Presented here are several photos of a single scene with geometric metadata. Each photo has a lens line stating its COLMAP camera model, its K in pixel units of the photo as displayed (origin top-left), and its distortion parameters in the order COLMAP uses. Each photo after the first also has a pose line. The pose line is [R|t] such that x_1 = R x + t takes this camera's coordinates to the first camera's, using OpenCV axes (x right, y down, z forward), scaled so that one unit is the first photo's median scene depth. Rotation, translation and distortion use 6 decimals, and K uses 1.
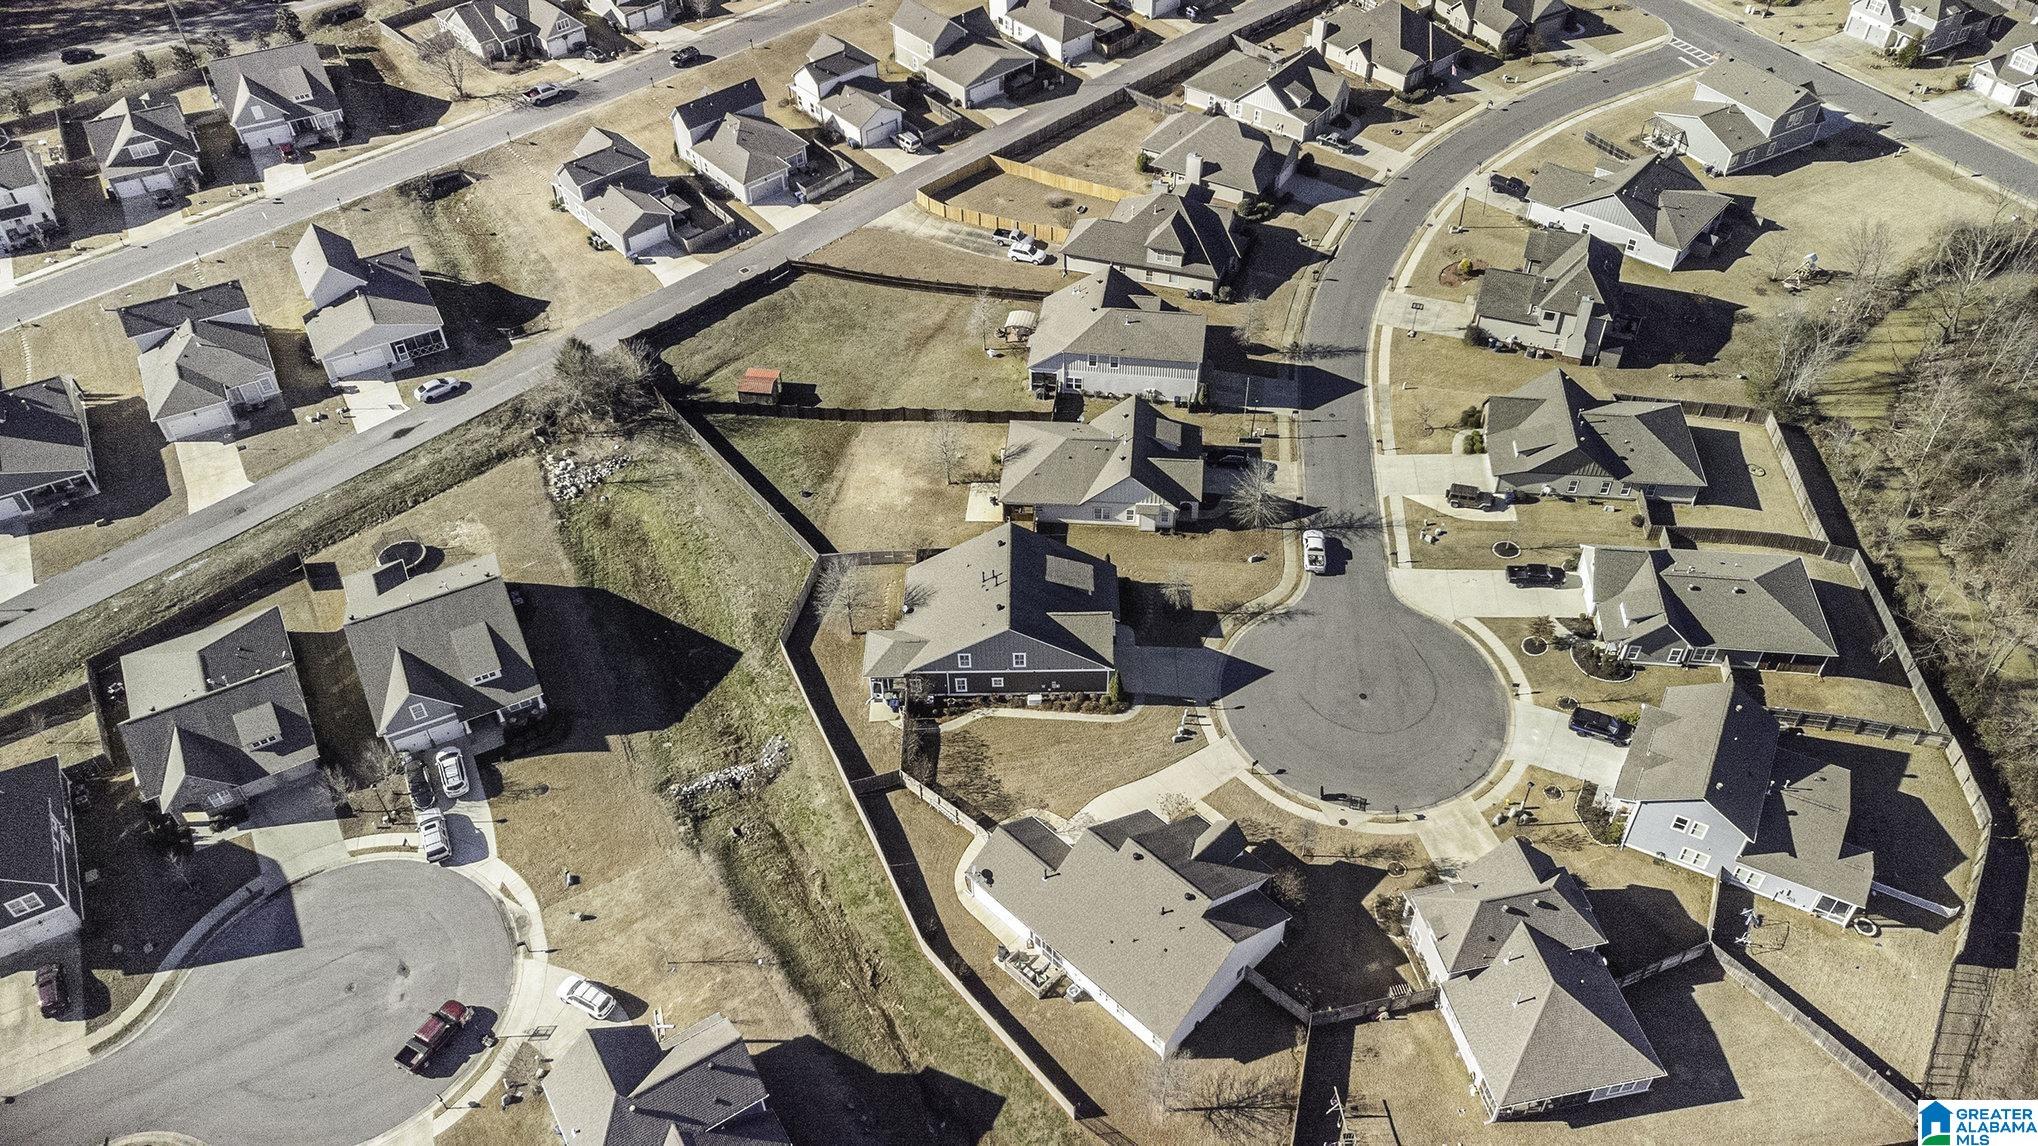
lens RADIAL K [[1507.0, 0, 992.3], [0, 1507.0, 572.3], [0, 0, 1]] dist [0.046083, -0.002023]
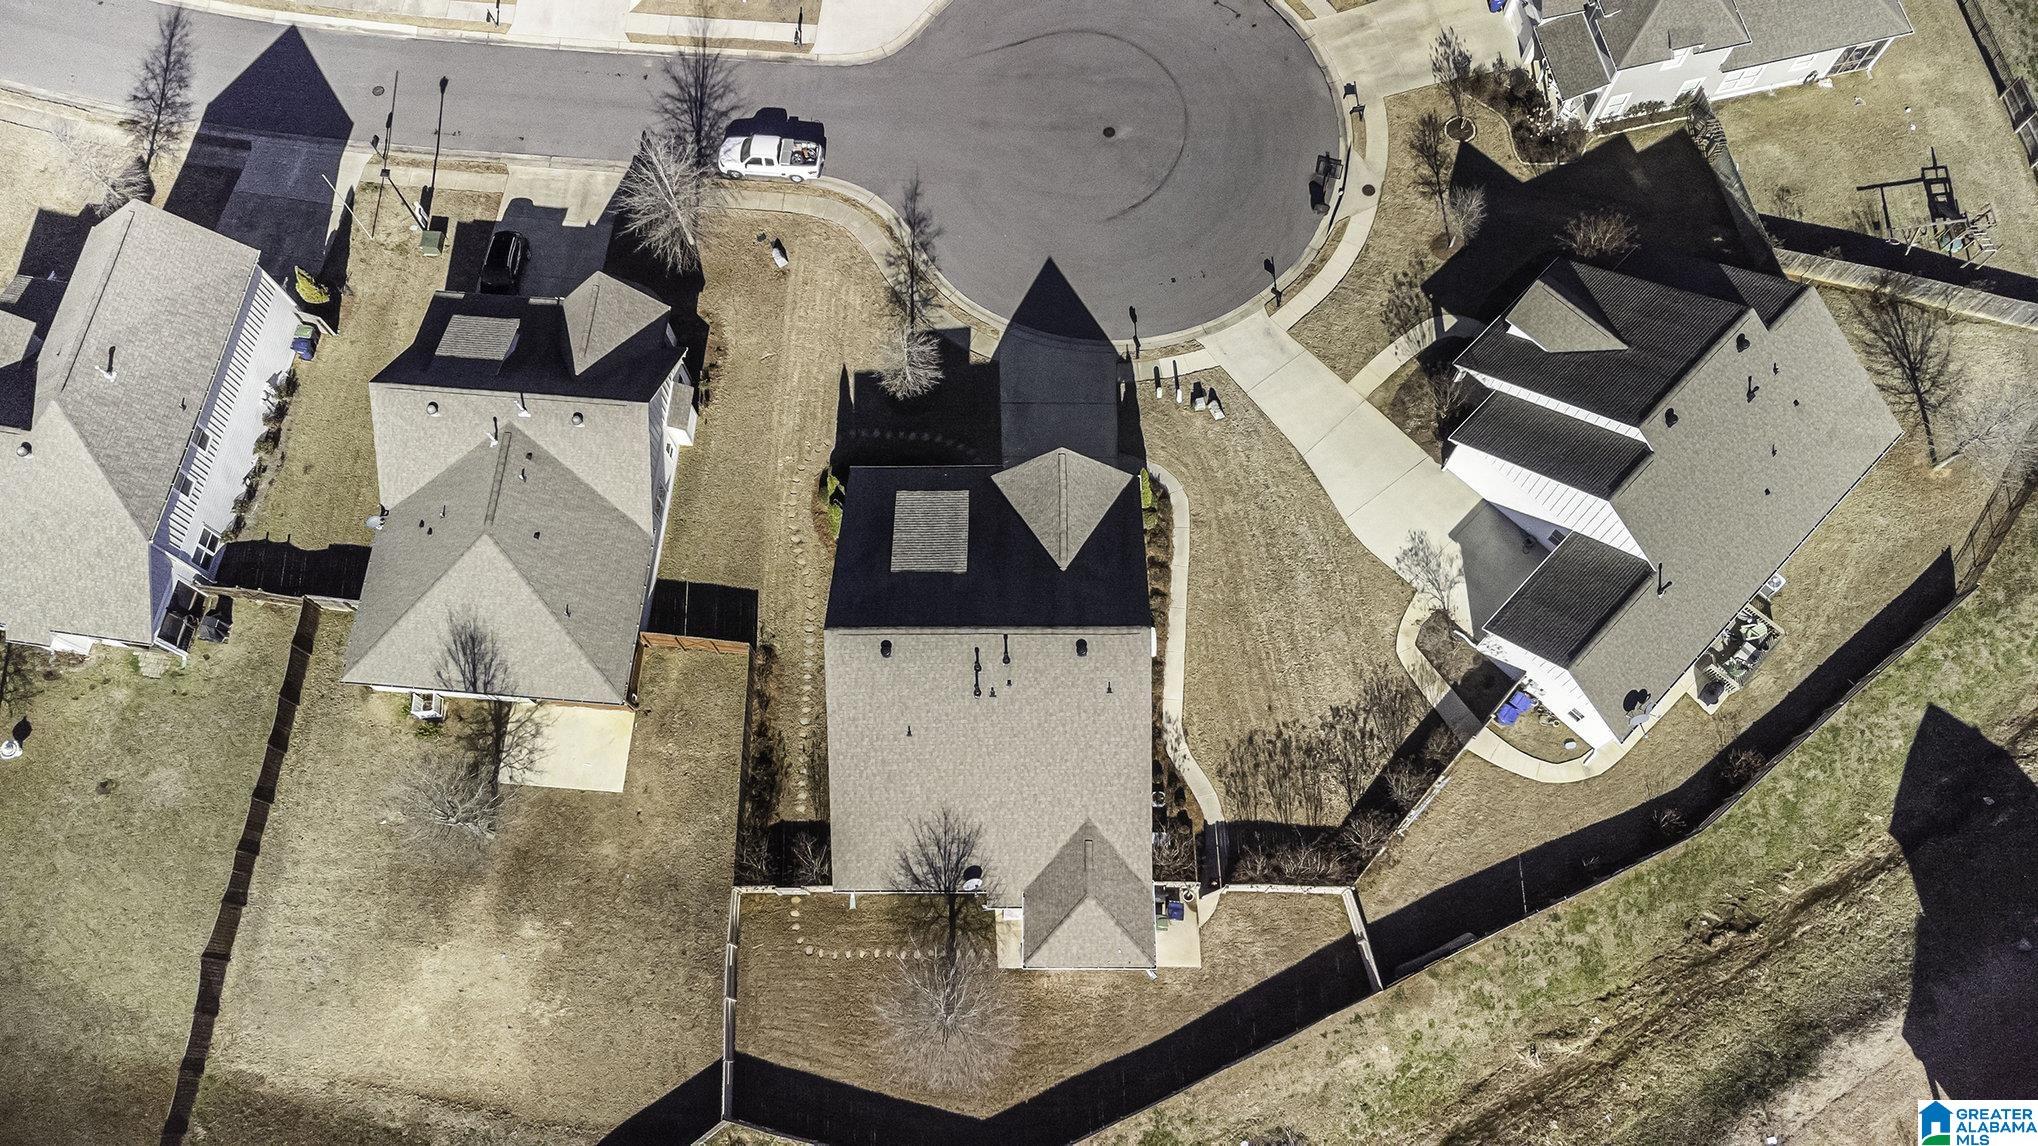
lens RADIAL K [[1502.8, 0, 1009.3], [0, 1502.8, 585.7], [0, 0, 1]] dist [0.004704, 0.094158]
pose [[-0.013027, -0.931849, 0.362612, -0.133433], [0.714933, 0.244855, 0.654918, -0.278990], [-0.699072, 0.267775, 0.663020, 0.636065]]
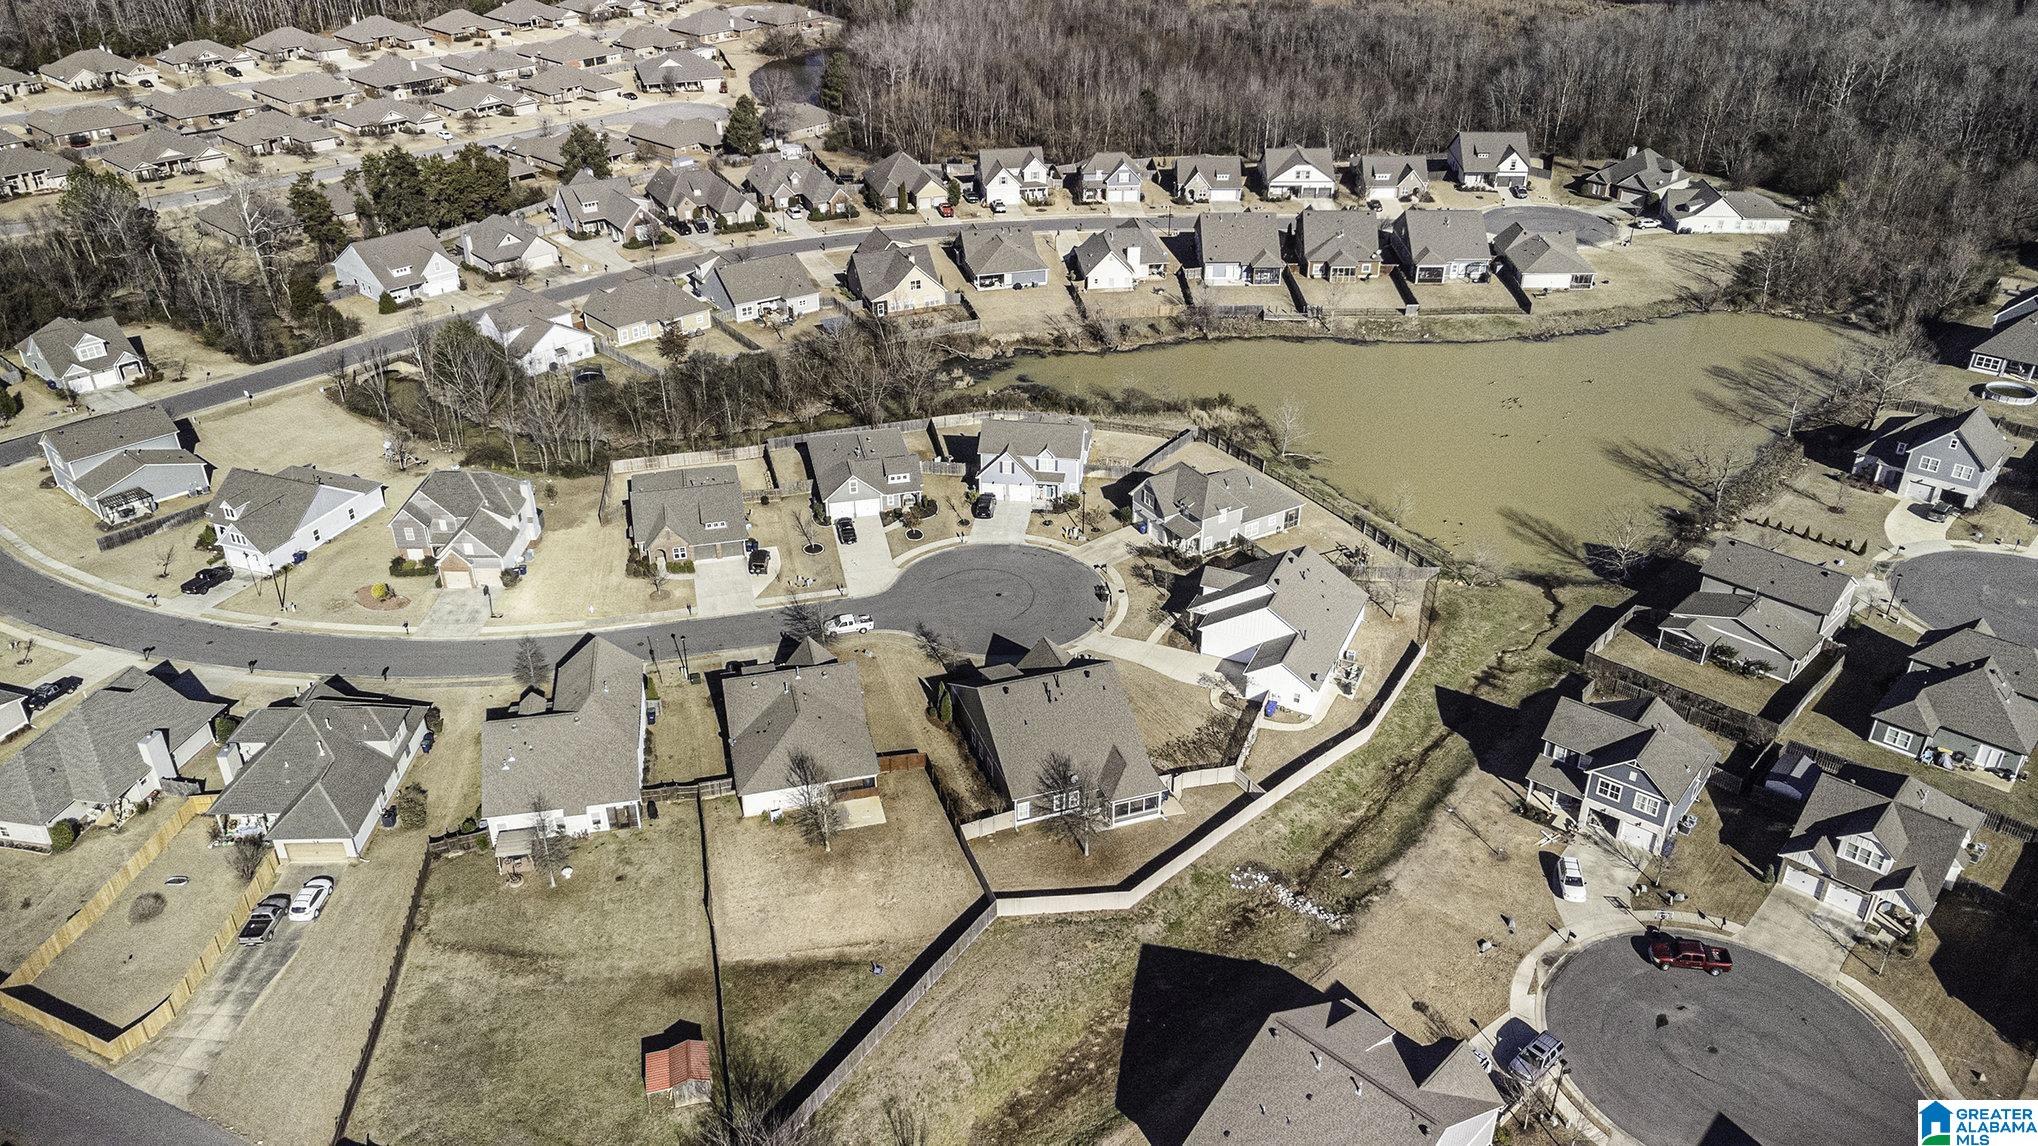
lens RADIAL K [[1524.2, 0, 1019.0], [0, 1524.2, 573.0], [0, 0, 1]] dist [0.002251, 0.105682]
pose [[-0.347490, -0.437013, 0.829620, -0.776147], [0.663560, 0.510522, 0.546859, -0.586004], [-0.662524, 0.740531, 0.112583, 0.779433]]
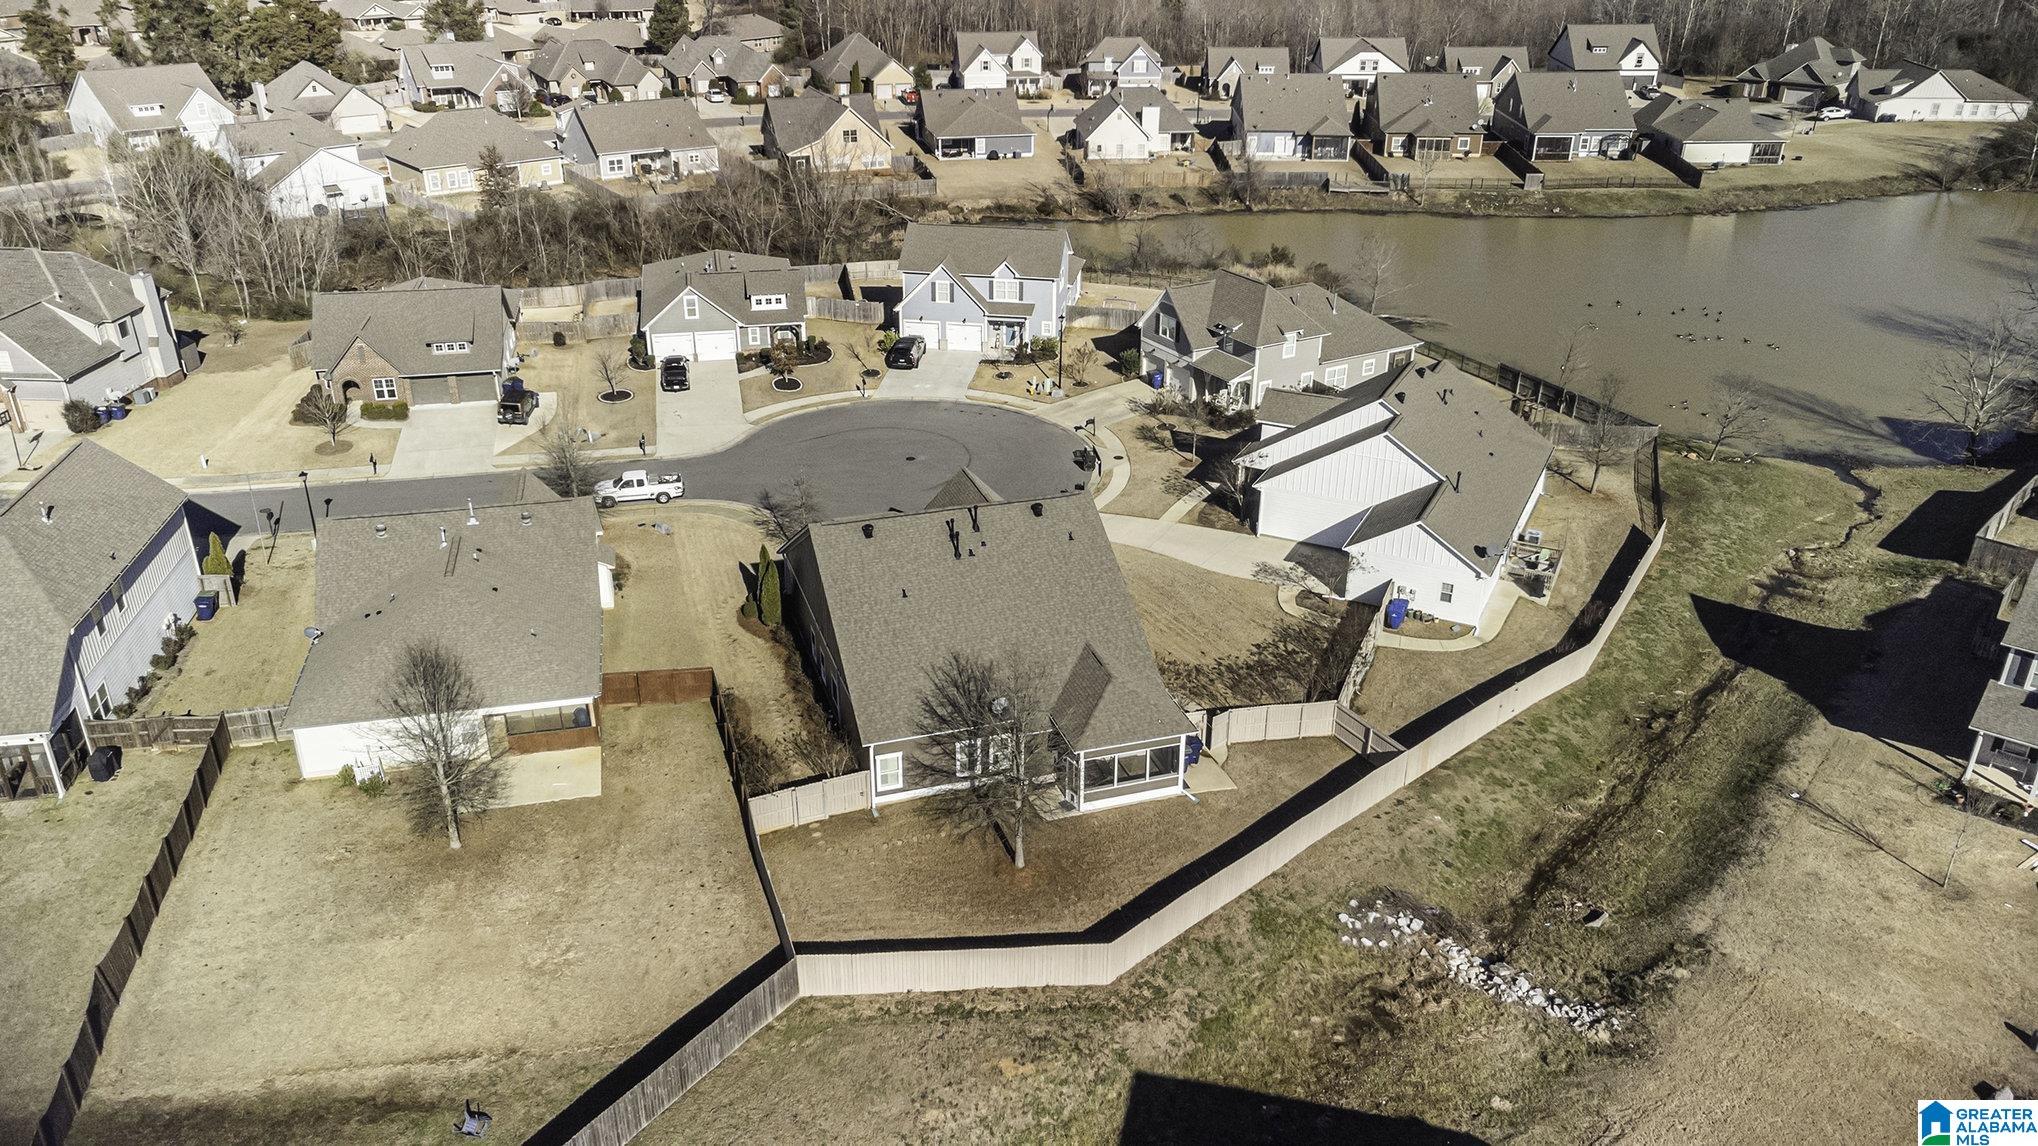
lens RADIAL K [[1524.2, 0, 1019.0], [0, 1524.2, 573.0], [0, 0, 1]] dist [0.002251, 0.105682]
pose [[-0.329703, -0.381820, 0.863429, -0.426865], [0.662046, 0.558495, 0.499778, -0.217632], [-0.673046, 0.736408, 0.068645, 0.895986]]
